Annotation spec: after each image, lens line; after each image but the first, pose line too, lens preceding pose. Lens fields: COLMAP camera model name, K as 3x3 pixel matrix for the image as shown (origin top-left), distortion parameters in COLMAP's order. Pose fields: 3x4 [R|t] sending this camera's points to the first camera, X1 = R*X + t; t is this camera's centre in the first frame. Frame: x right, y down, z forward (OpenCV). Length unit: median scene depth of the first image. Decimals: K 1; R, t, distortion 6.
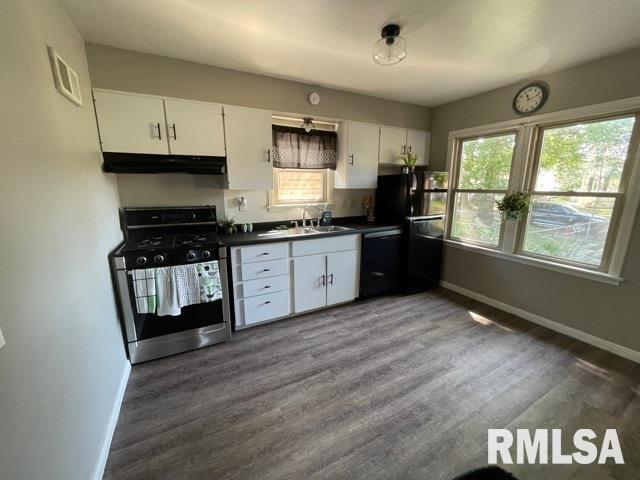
lens RADIAL K [[258.3, 0, 319.9], [0, 258.3, 238.9], [0, 0, 1]] dist [0.000570, -0.000861]
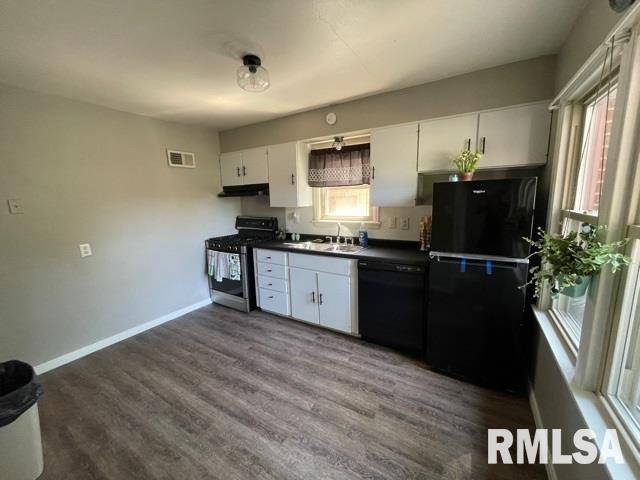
lens RADIAL K [[258.3, 0, 320.1], [0, 258.3, 239.8], [0, 0, 1]] dist [0.000570, -0.000861]
pose [[0.512169, 0.125624, -0.849648, 1.082413], [-0.156343, 0.986354, 0.051593, -0.146284], [0.844535, 0.106412, 0.524821, 0.595054]]
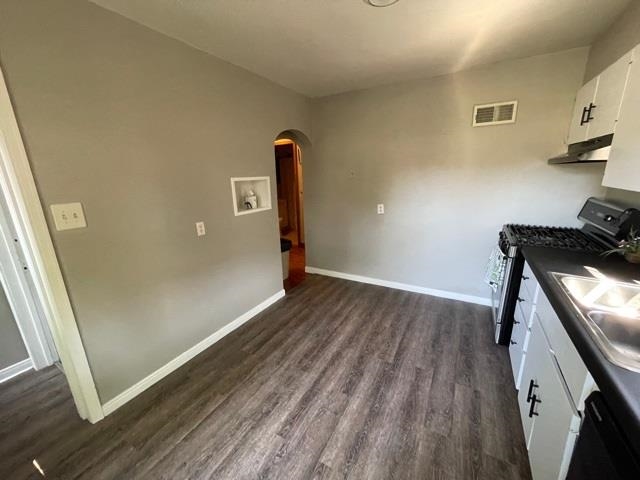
lens RADIAL K [[258.3, 0, 319.3], [0, 258.3, 239.0], [0, 0, 1]] dist [0.000570, -0.000861]
pose [[-0.843388, 0.155953, -0.514174, 0.671839], [-0.087993, 0.903942, 0.418505, -0.313519], [0.530051, 0.398206, -0.748651, 1.312790]]
